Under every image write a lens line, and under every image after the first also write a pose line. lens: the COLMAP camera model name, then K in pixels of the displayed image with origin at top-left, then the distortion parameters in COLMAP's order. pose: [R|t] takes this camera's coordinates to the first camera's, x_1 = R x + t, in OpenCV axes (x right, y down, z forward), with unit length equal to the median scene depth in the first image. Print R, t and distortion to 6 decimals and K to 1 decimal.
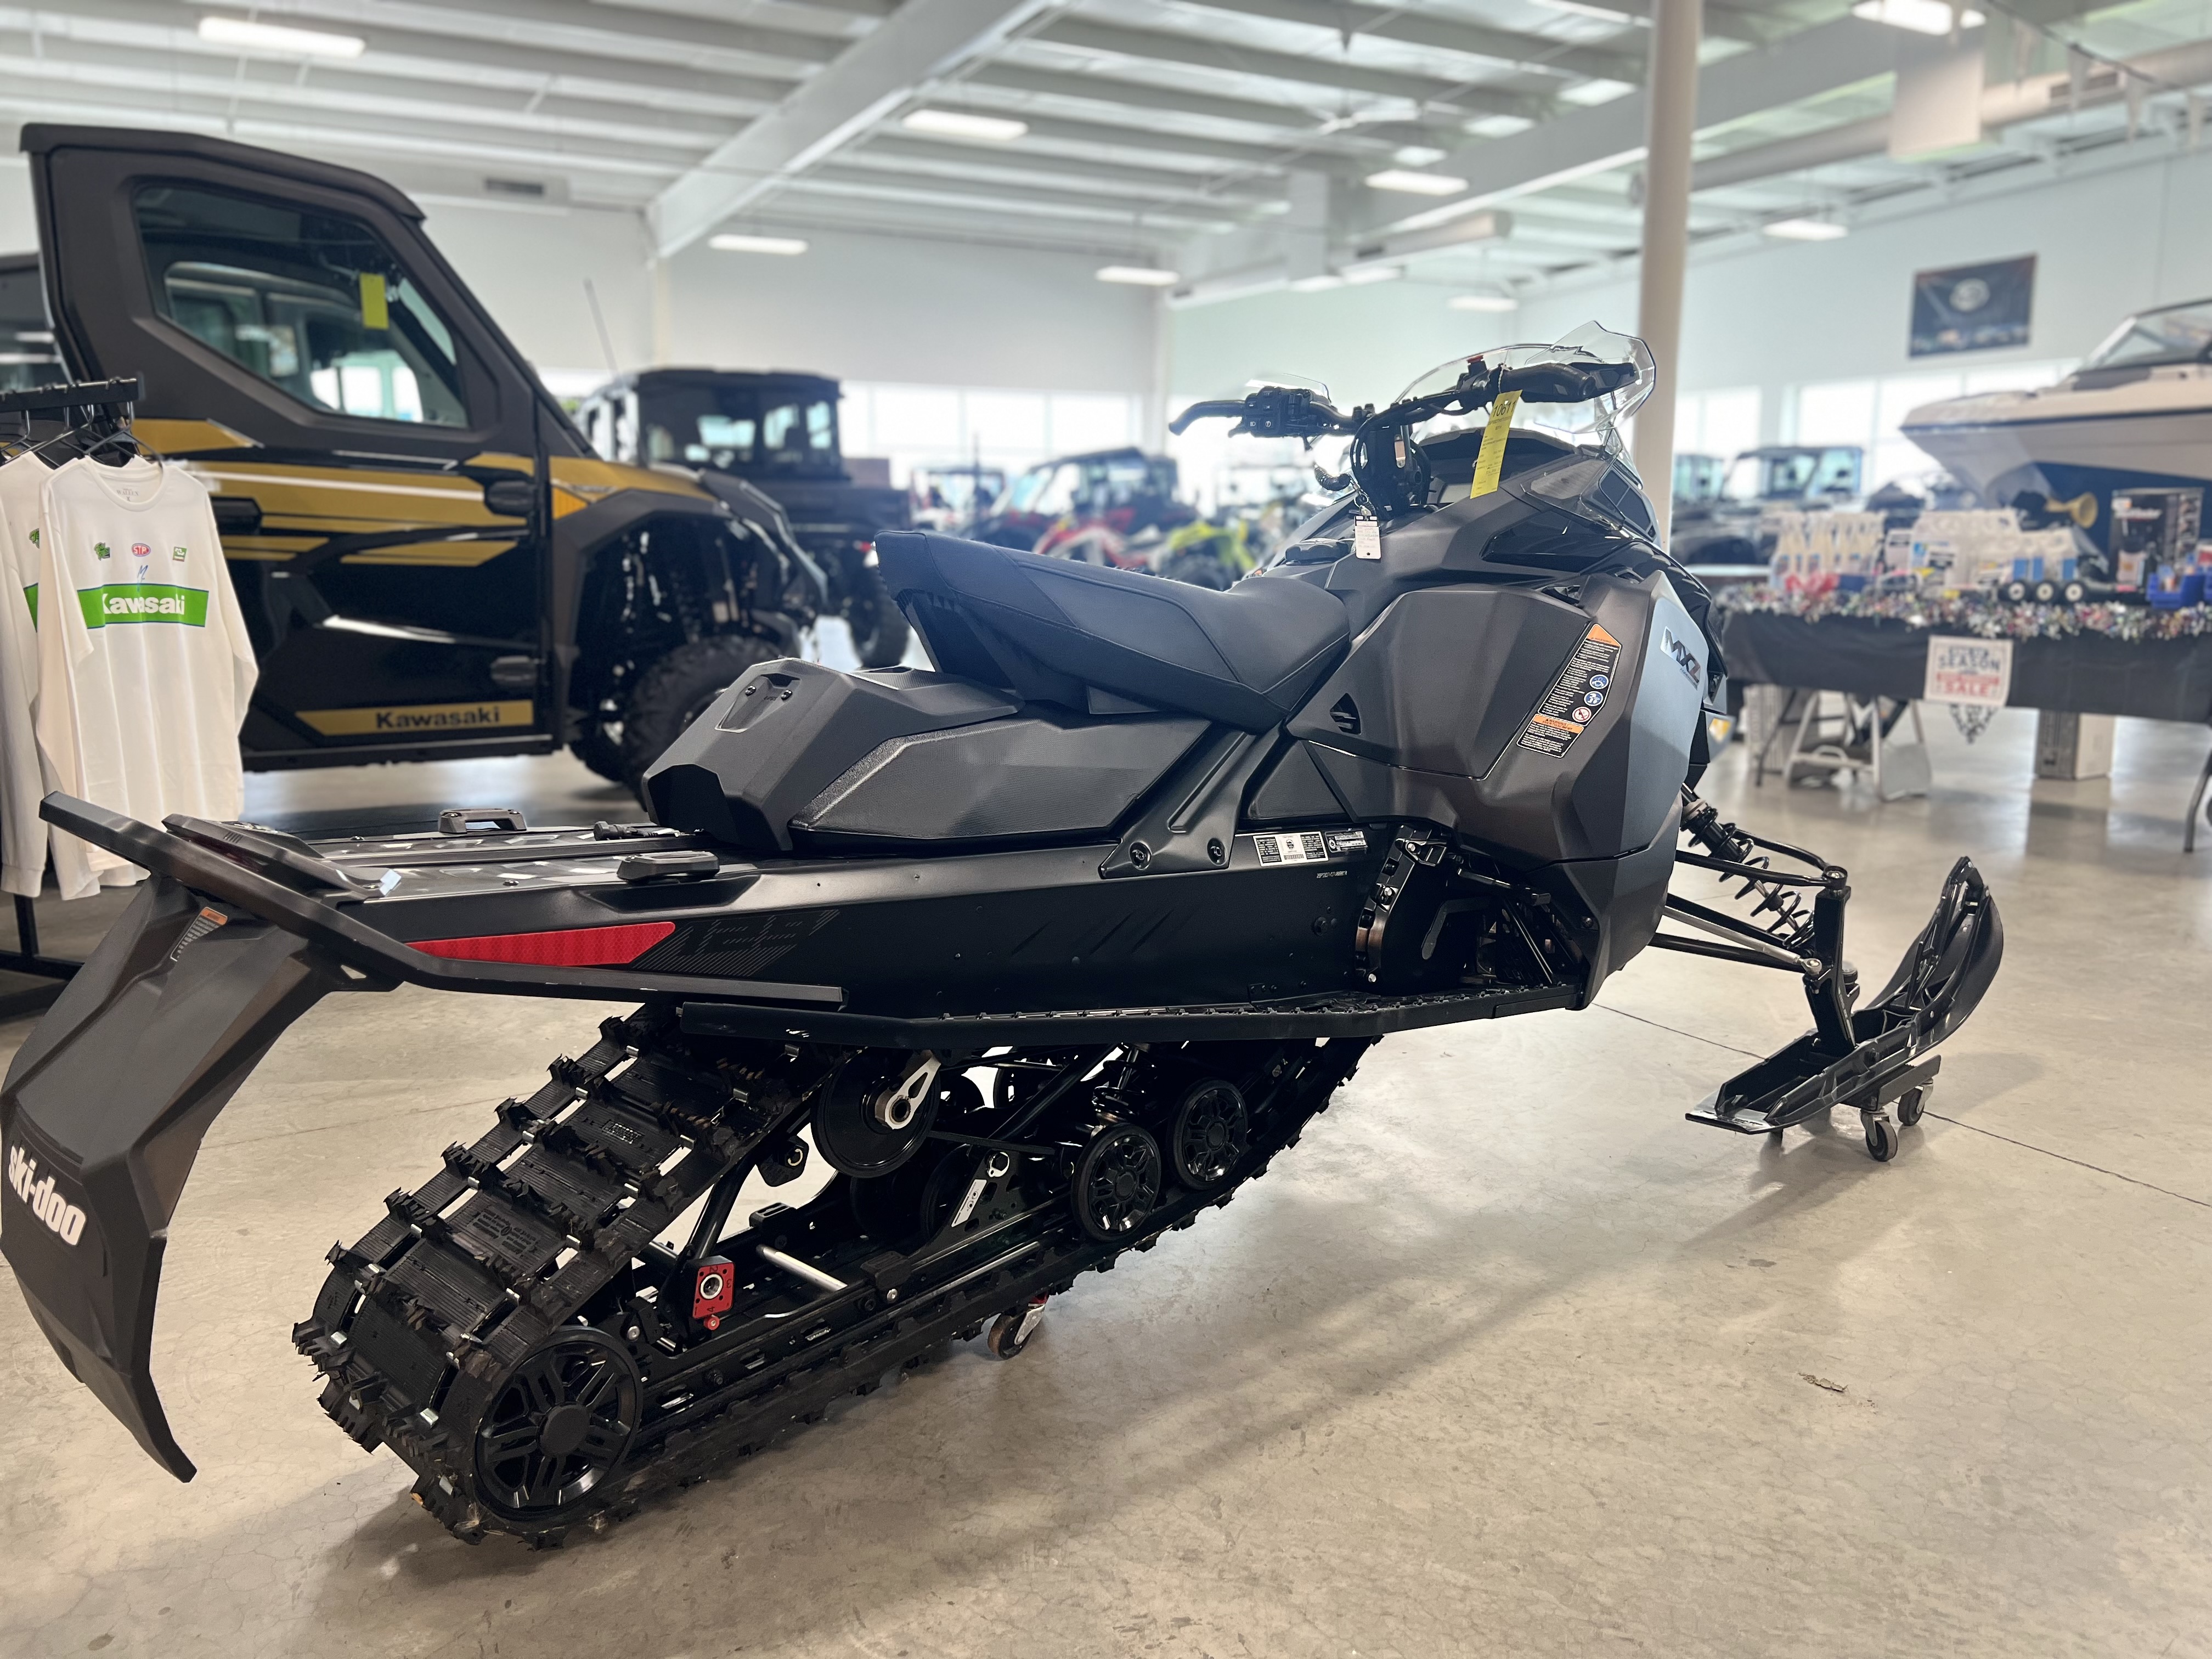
lens RADIAL K [[1733.7, 0, 1106.0], [0, 1733.7, 829.5], [0, 0, 1]] dist [0.009494, 0.005230]
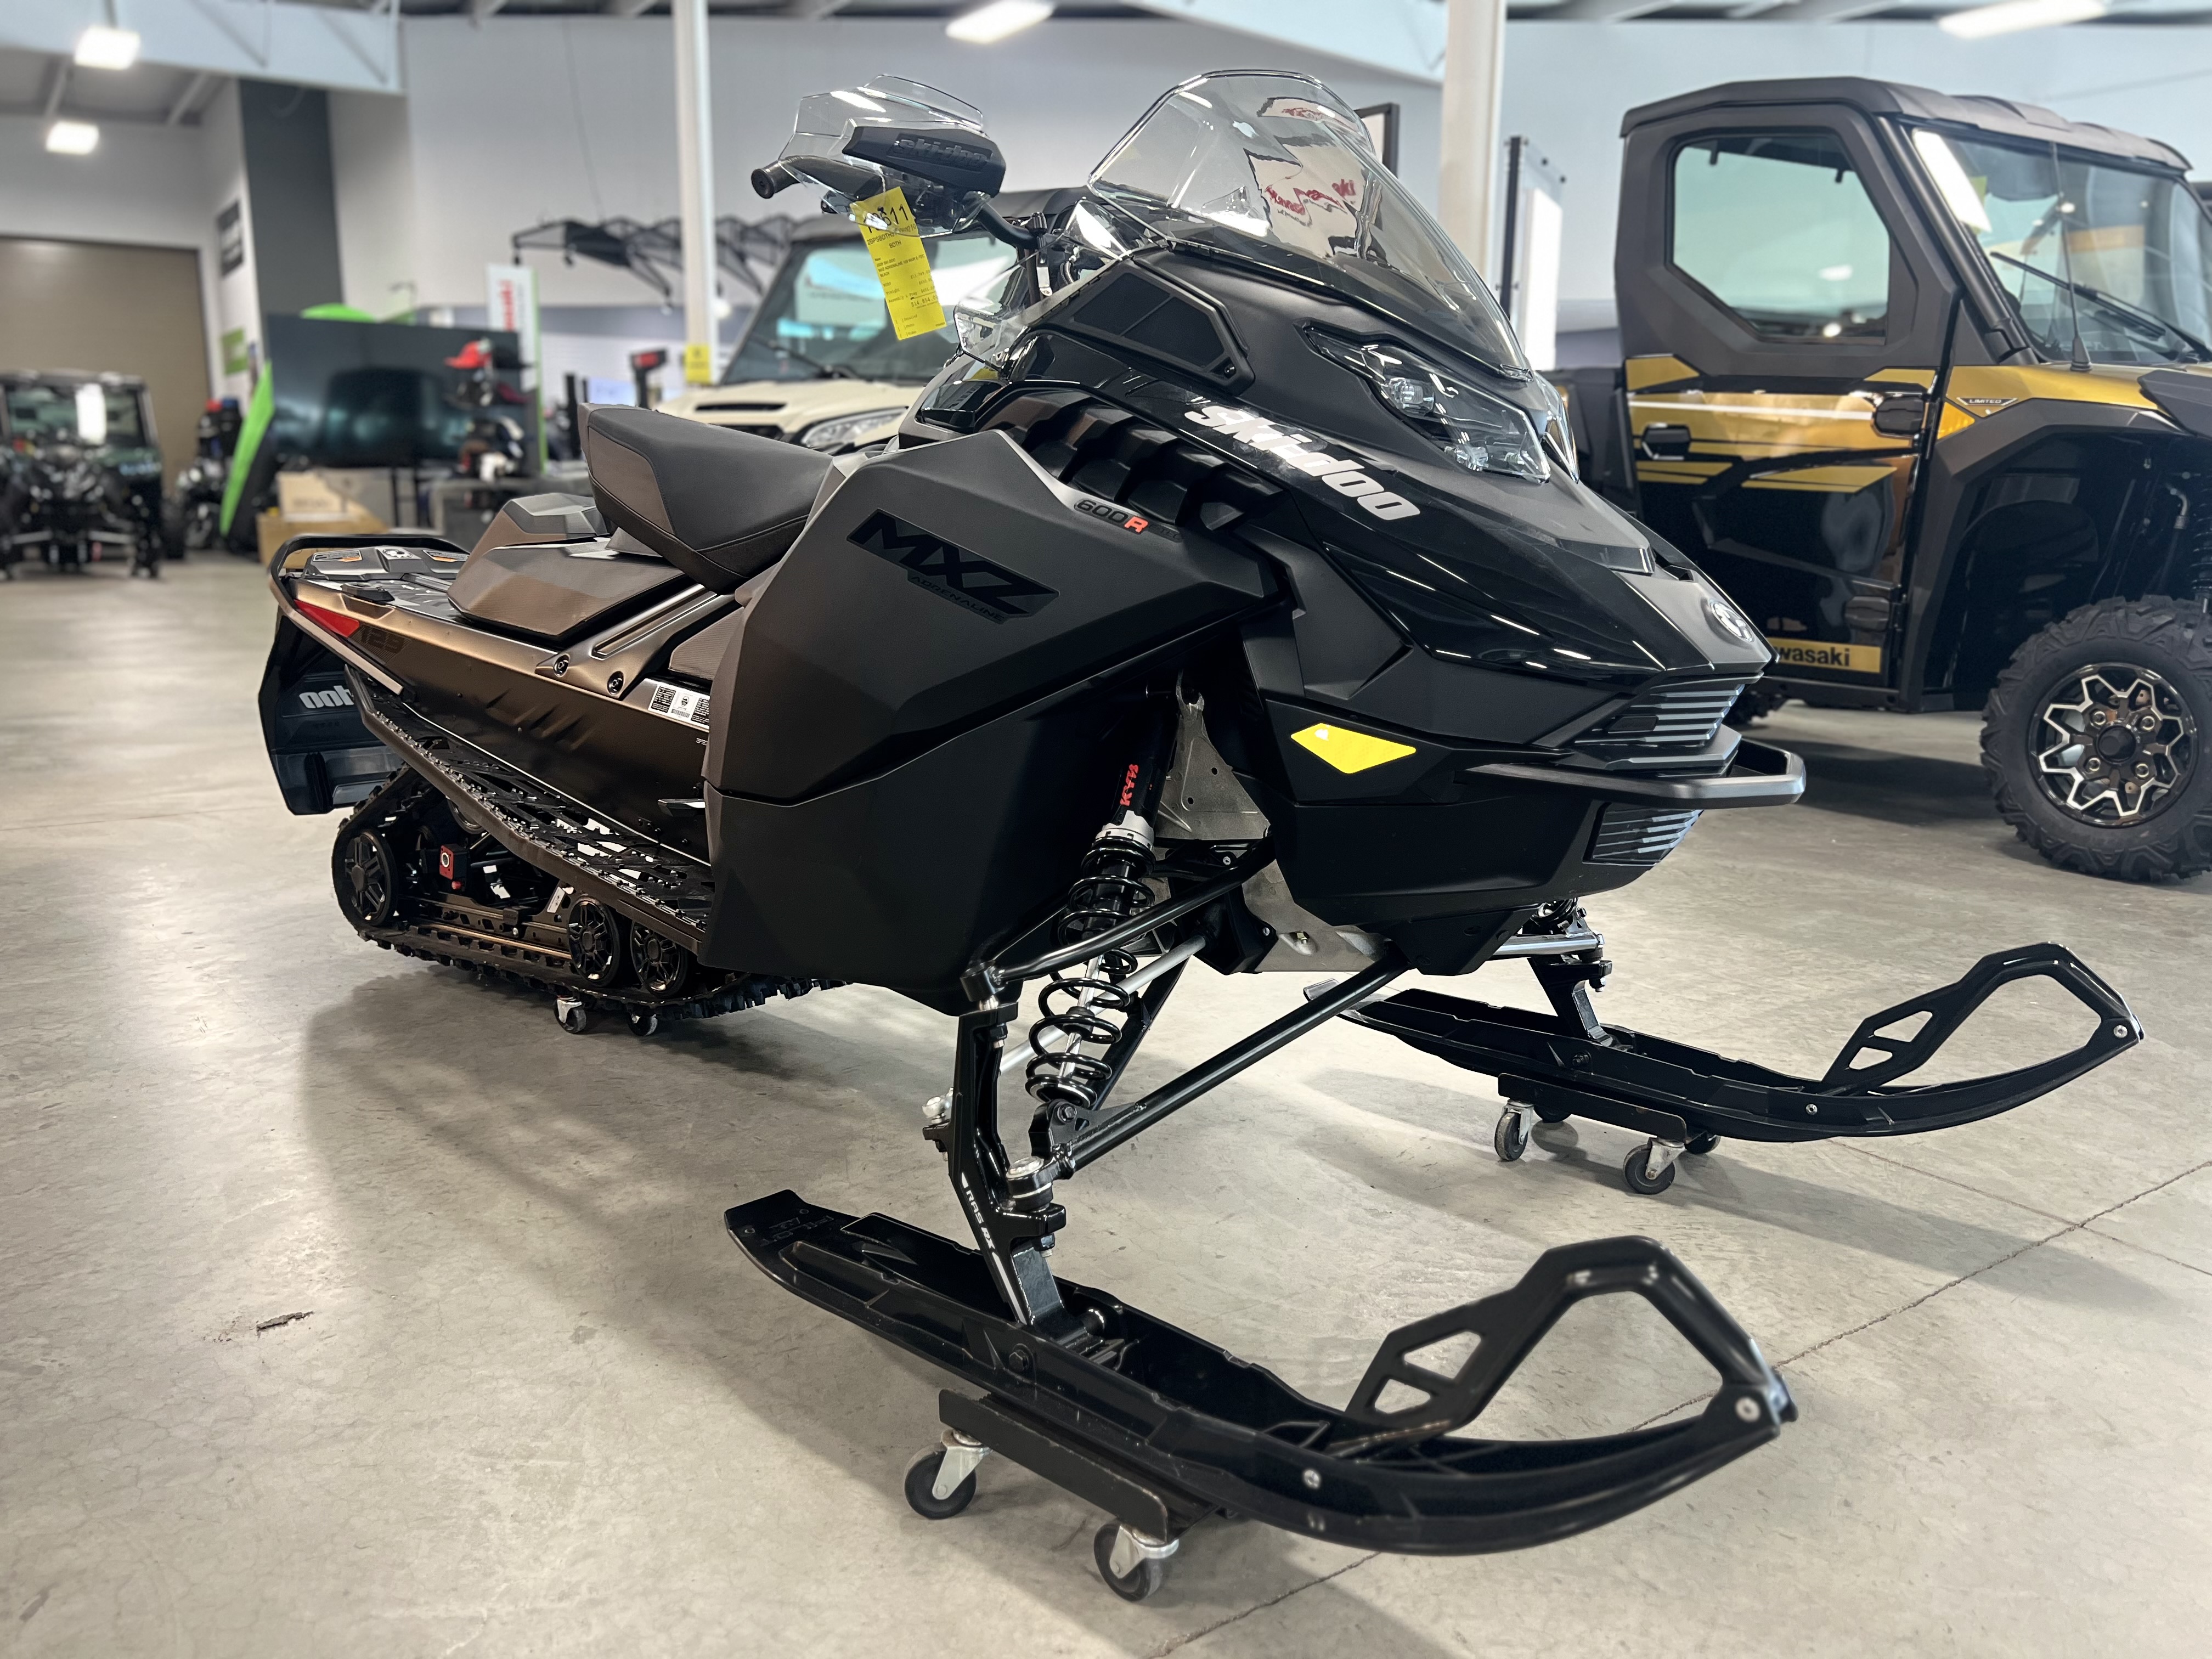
lens RADIAL K [[1733.7, 0, 1106.0], [0, 1733.7, 829.5], [0, 0, 1]] dist [0.009494, 0.005230]
pose [[0.040297, 0.193423, -0.980288, 1.158788], [-0.186530, 0.965294, 0.182796, -0.155233], [0.981623, 0.175487, 0.074978, 1.200214]]
